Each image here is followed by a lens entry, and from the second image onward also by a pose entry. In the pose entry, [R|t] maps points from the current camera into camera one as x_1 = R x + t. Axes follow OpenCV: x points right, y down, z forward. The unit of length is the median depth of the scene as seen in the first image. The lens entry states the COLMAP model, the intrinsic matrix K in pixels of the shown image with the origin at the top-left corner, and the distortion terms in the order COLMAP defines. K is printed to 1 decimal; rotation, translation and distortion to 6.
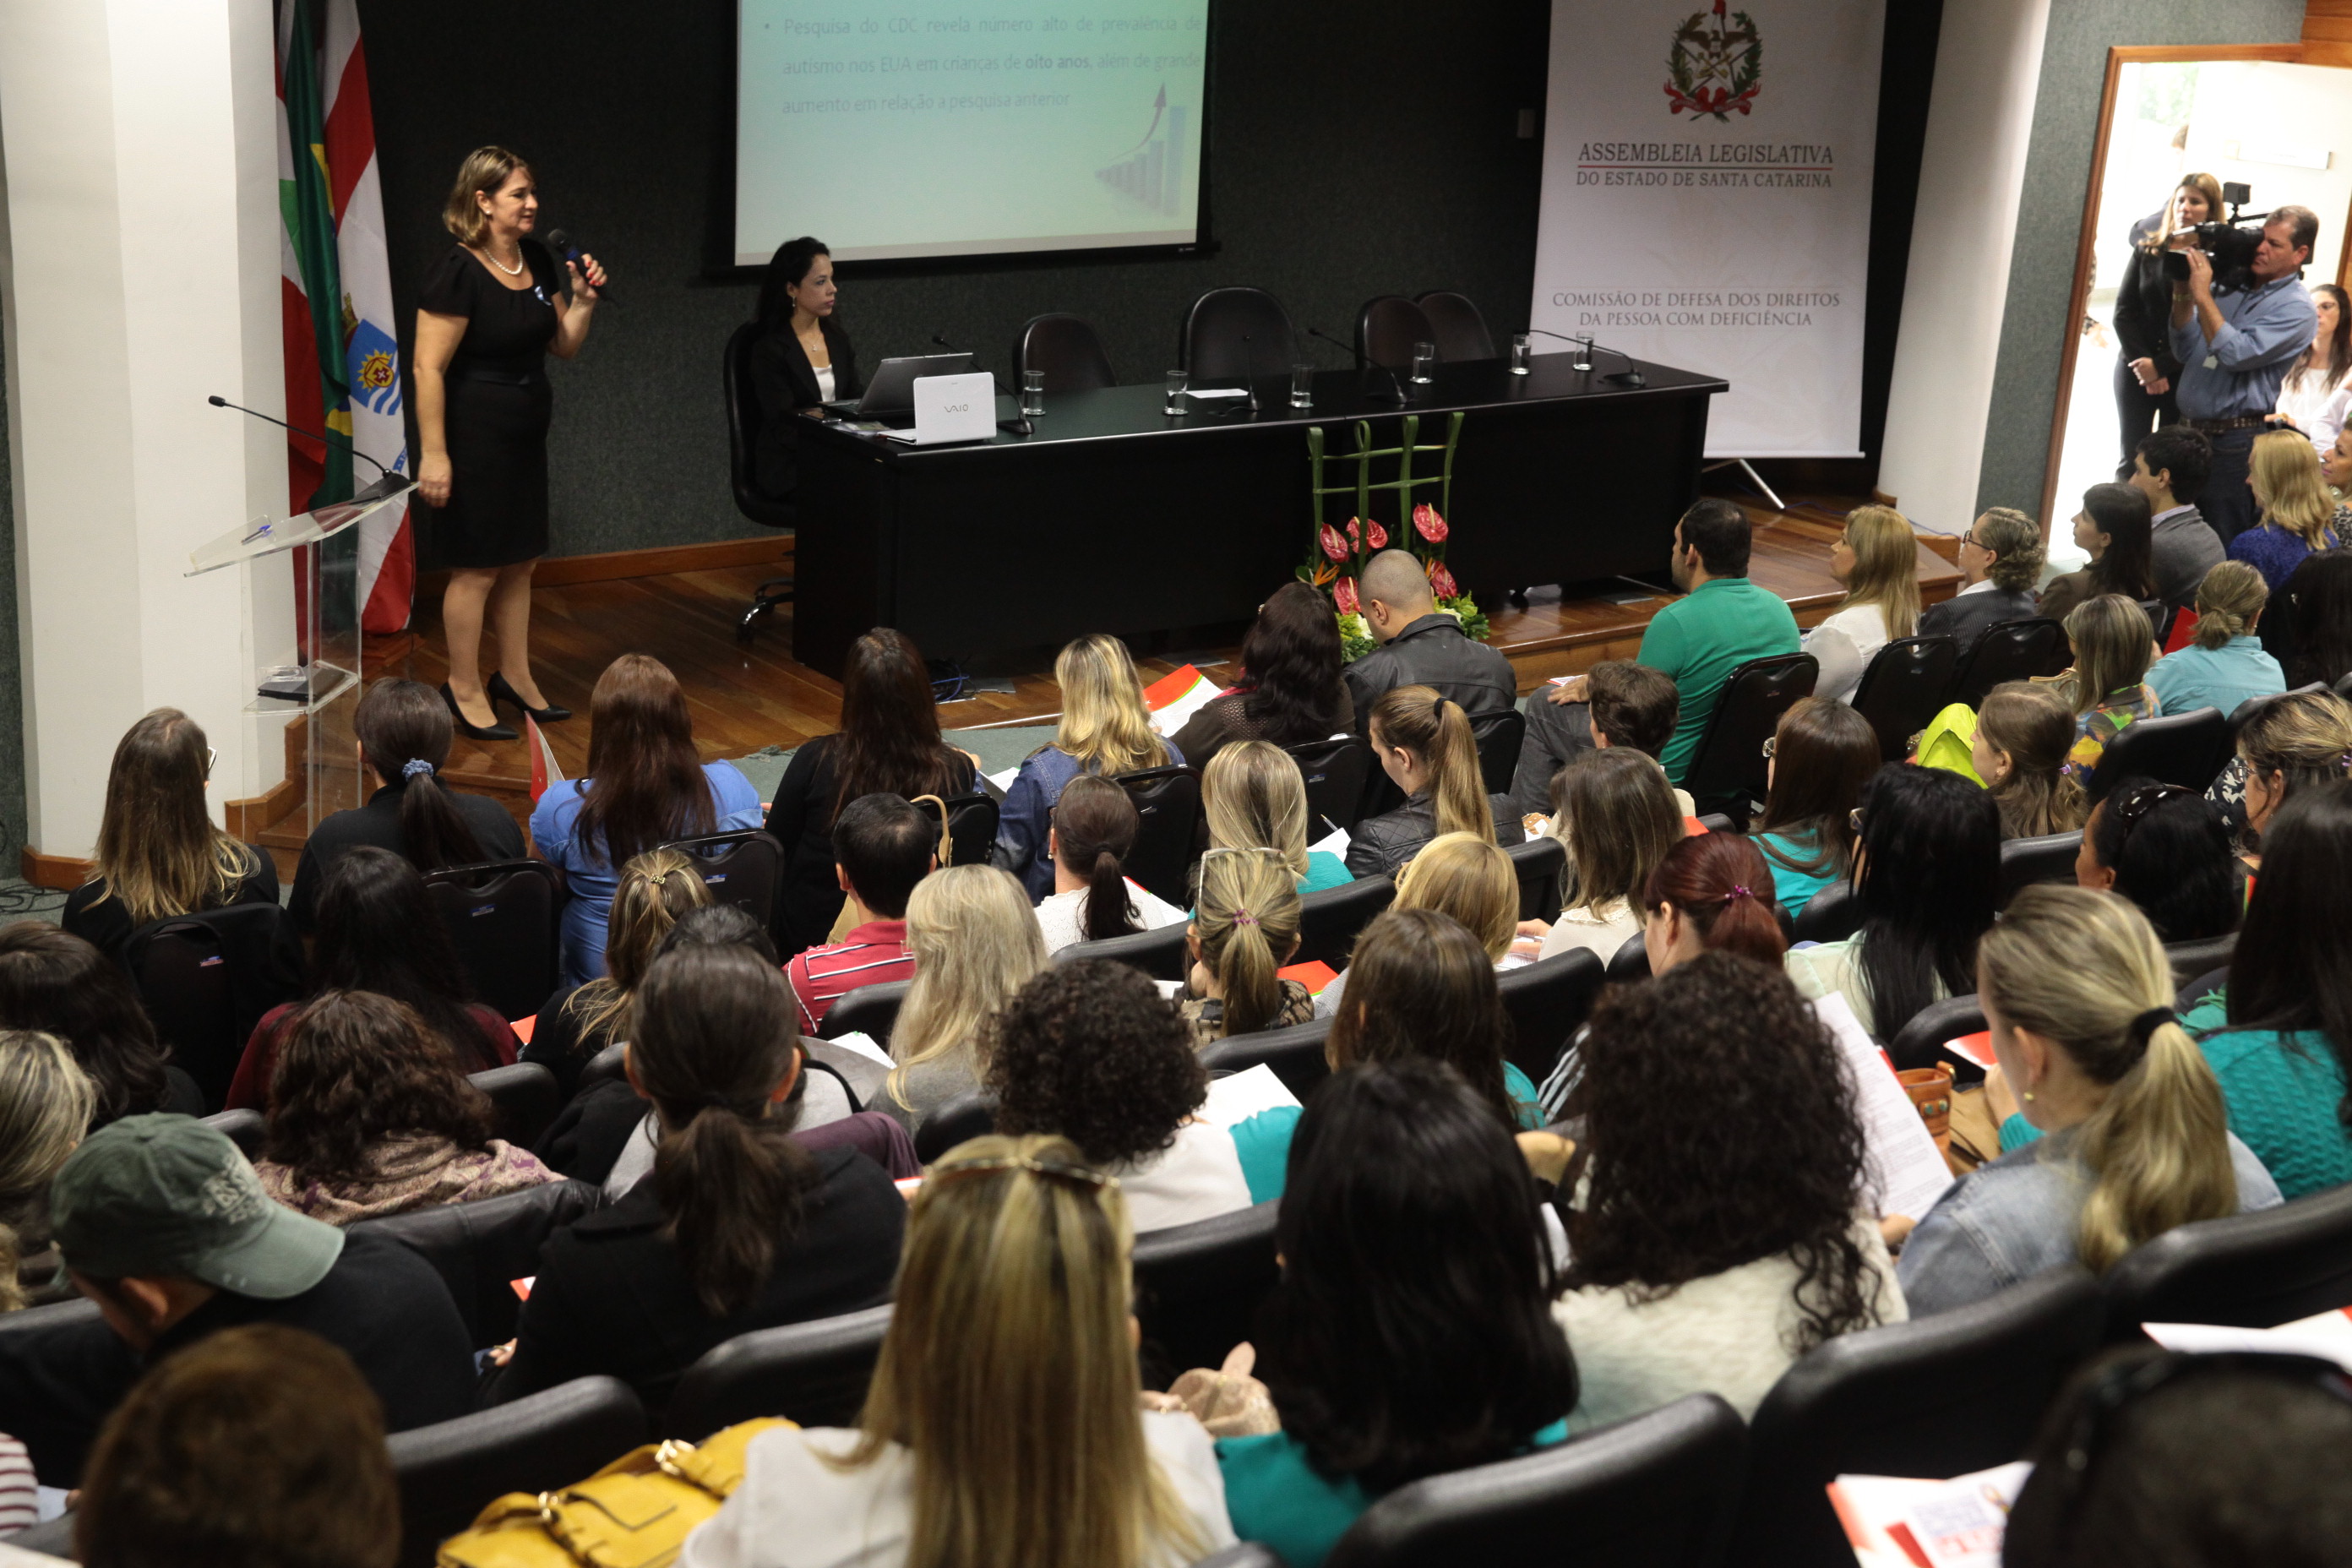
lens RADIAL K [[3172.1, 0, 1172.4], [0, 3172.1, 836.0], [0, 0, 1]] dist [0.096652, 0.021996]
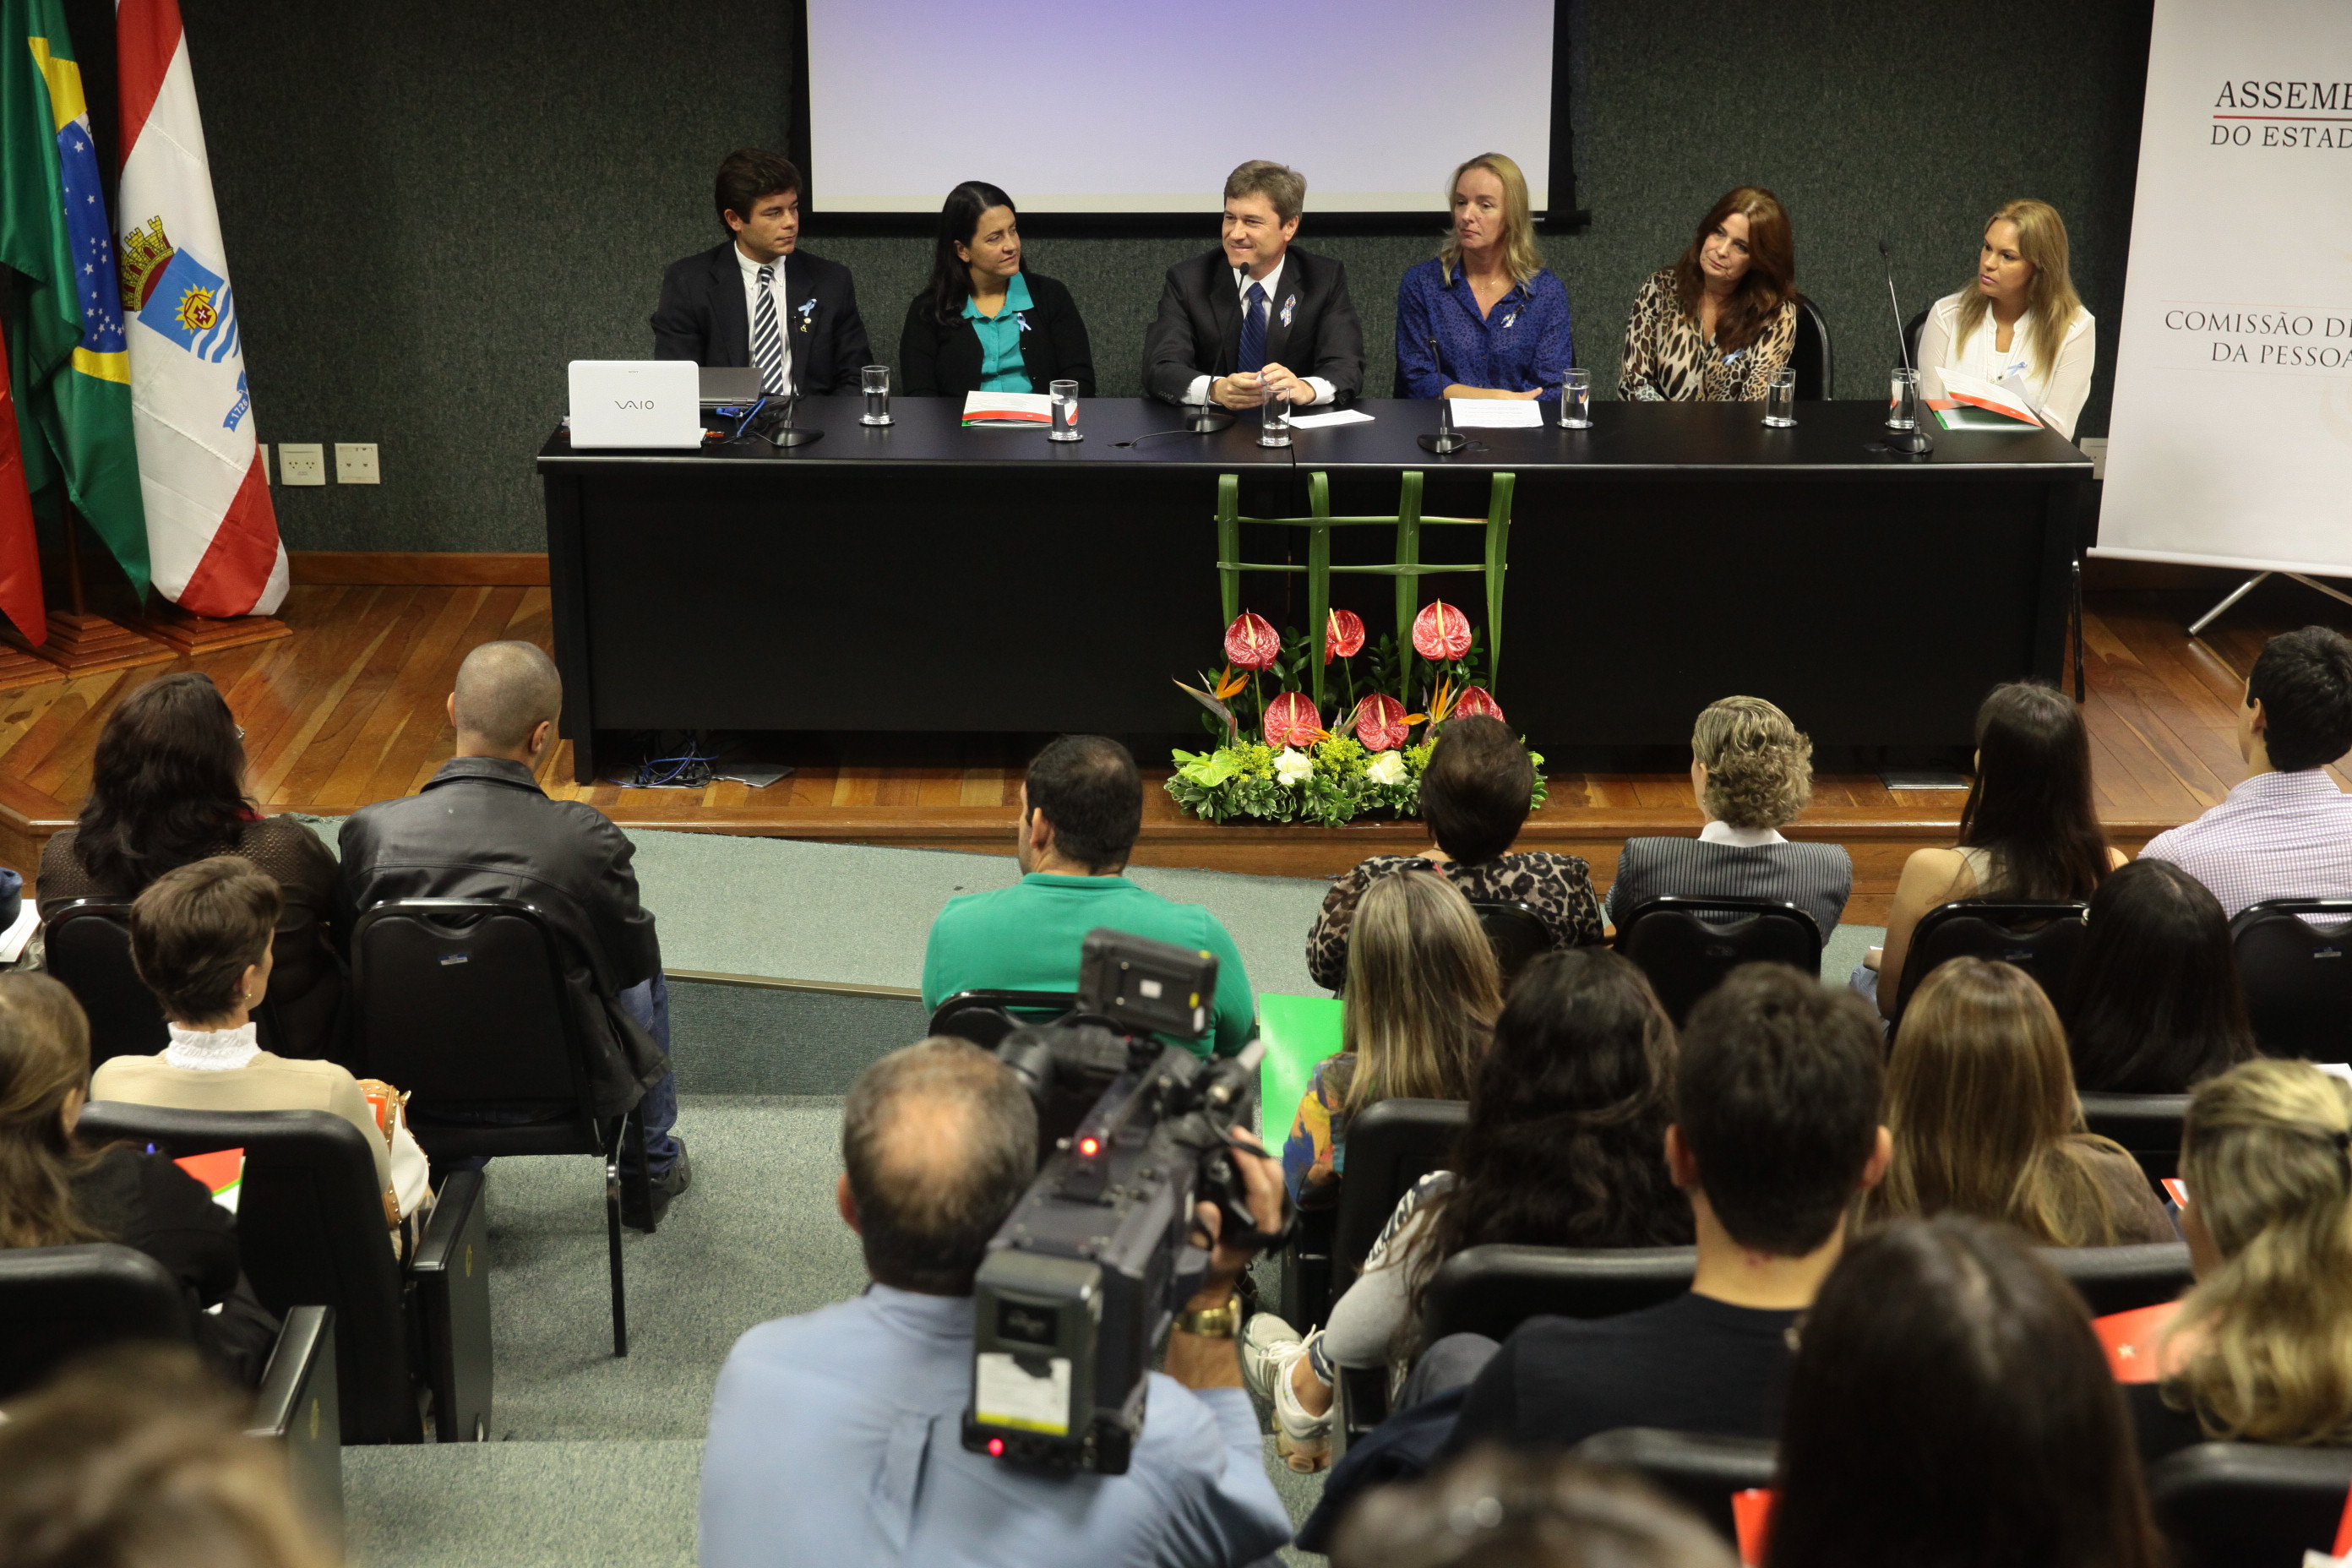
lens RADIAL K [[3457.4, 0, 1167.8], [0, 3457.4, 813.9], [0, 0, 1]] dist [0.121220, 0.118561]
pose [[0.800038, 0.144403, -0.582311, 0.390903], [-0.148358, 0.988075, 0.041196, -0.067342], [0.581316, 0.053432, 0.811921, 0.301612]]
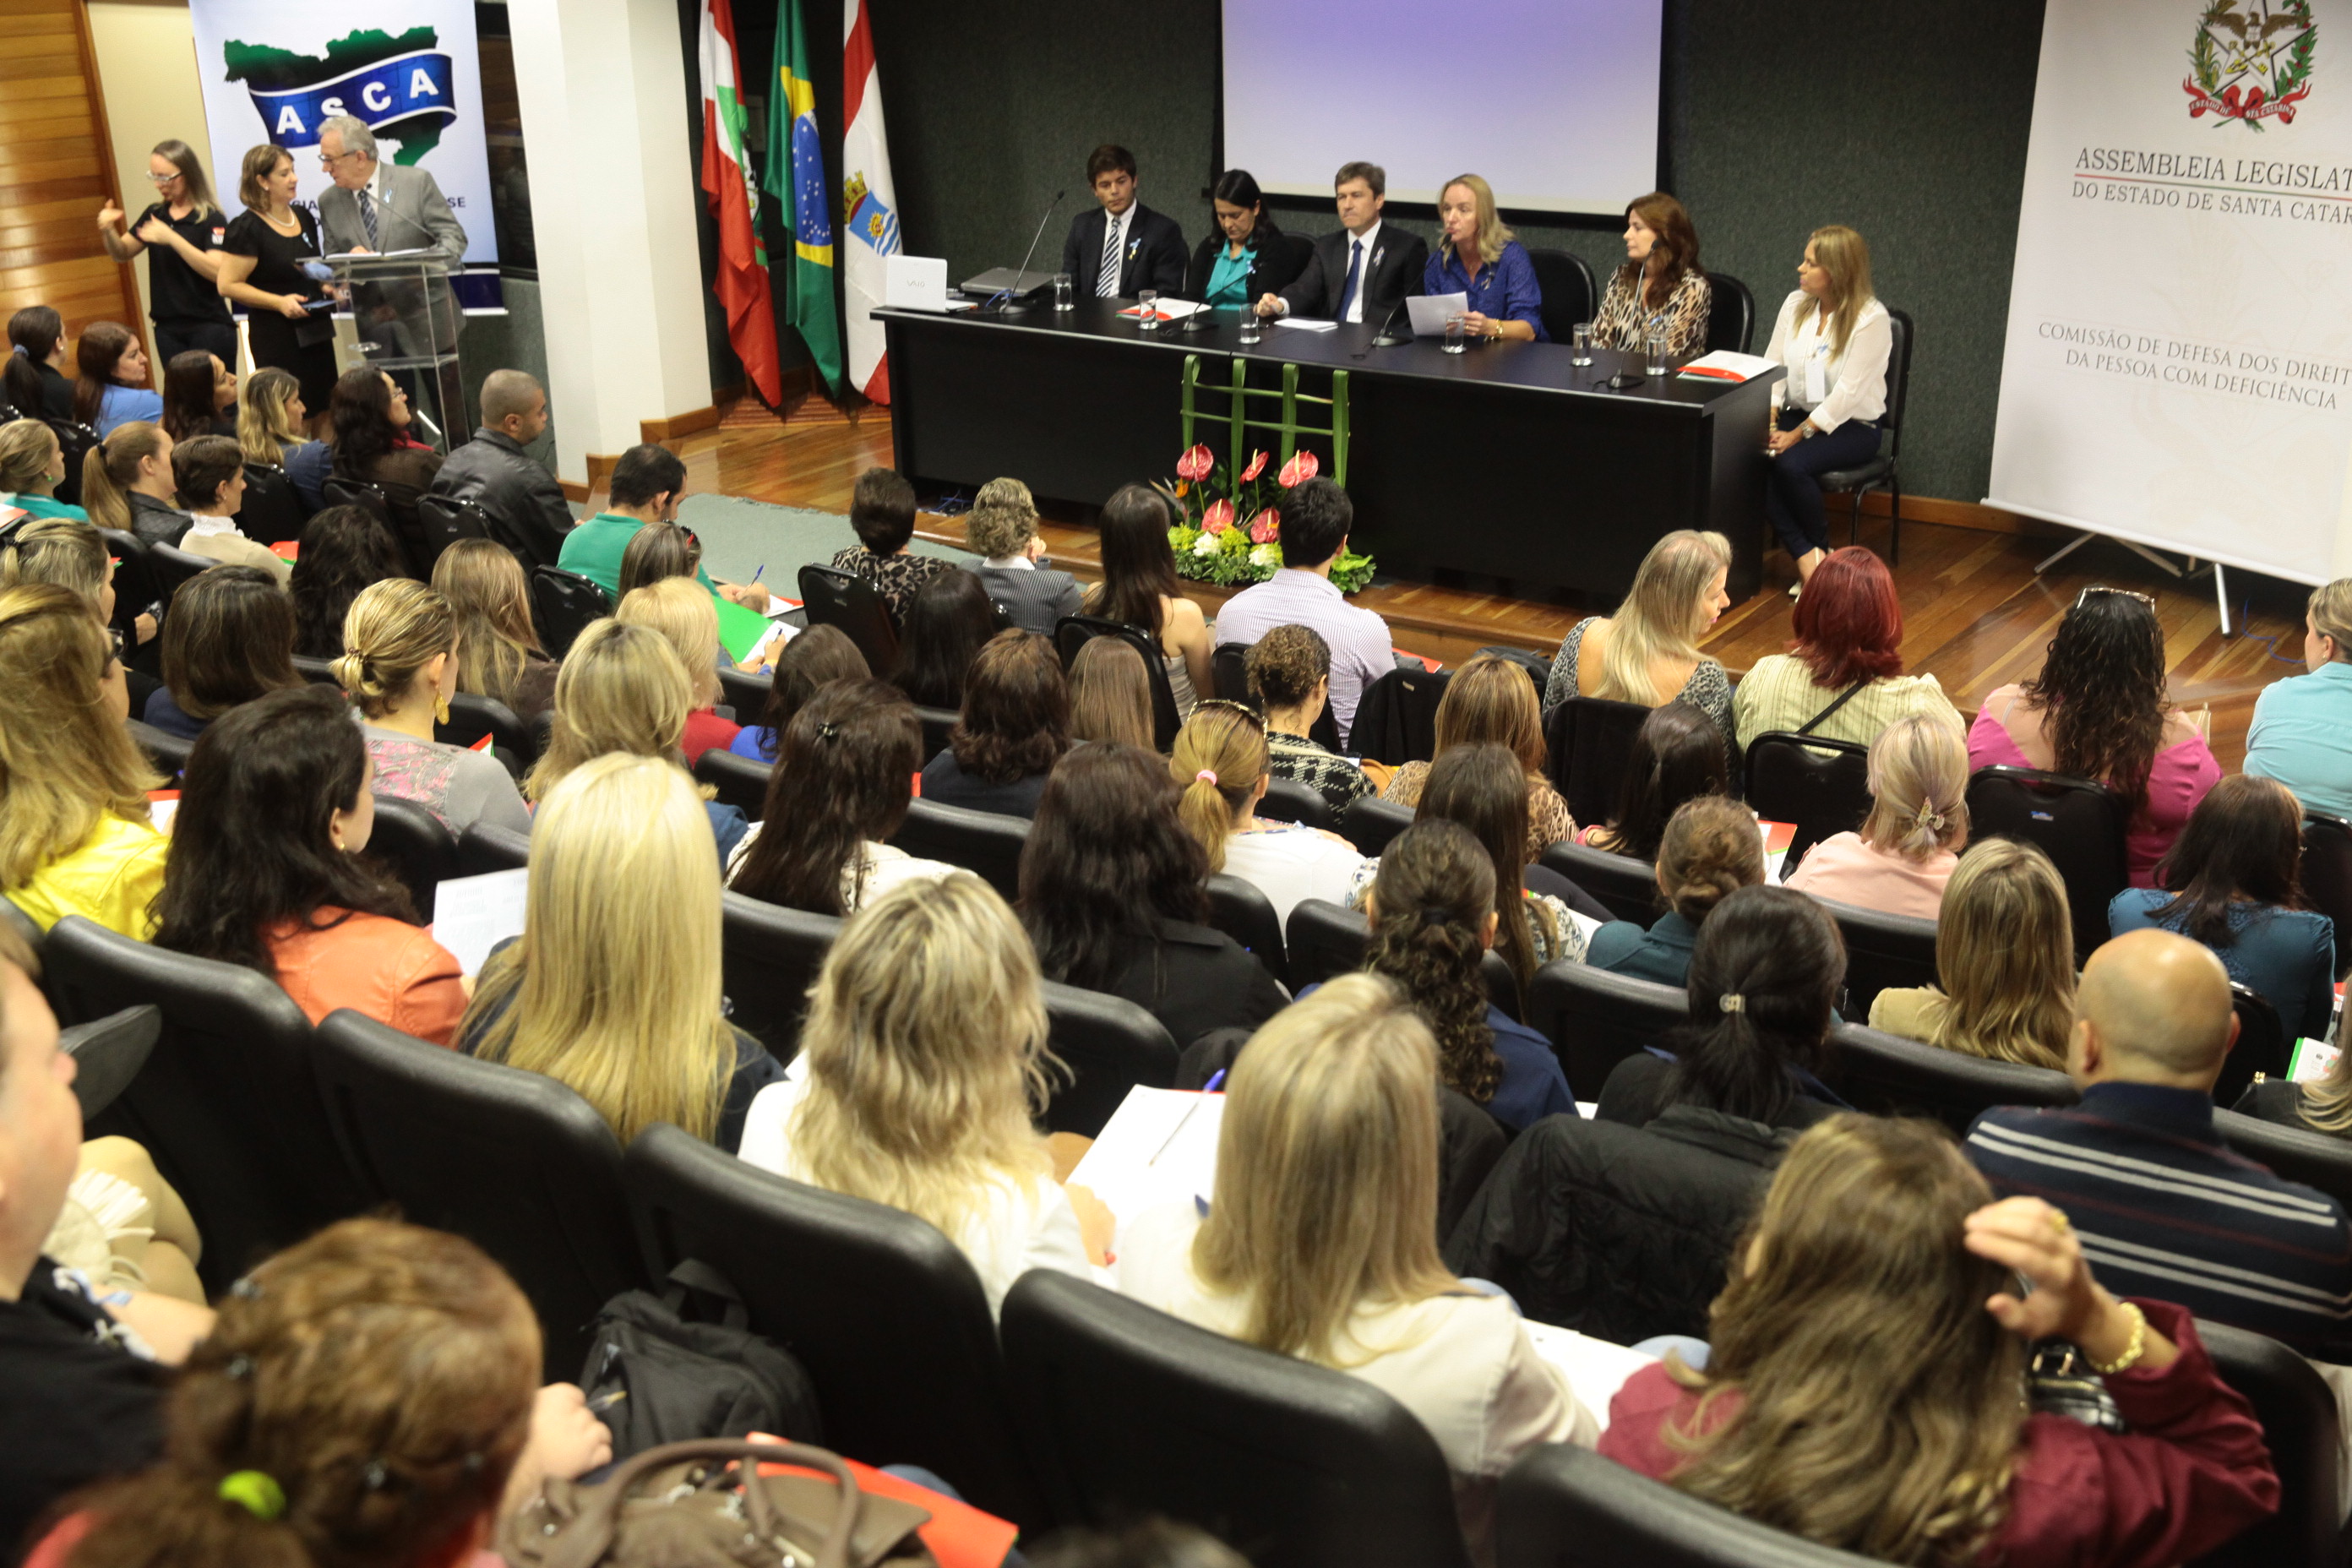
lens RADIAL K [[2568.6, 0, 1176.0], [0, 2568.6, 784.0], [0, 0, 1]] dist [0.014368, 0.144142]
pose [[0.302080, 0.276478, -0.912309, 0.719772], [-0.258140, 0.944987, 0.200907, -0.132604], [0.917666, 0.174814, 0.356832, 0.561144]]
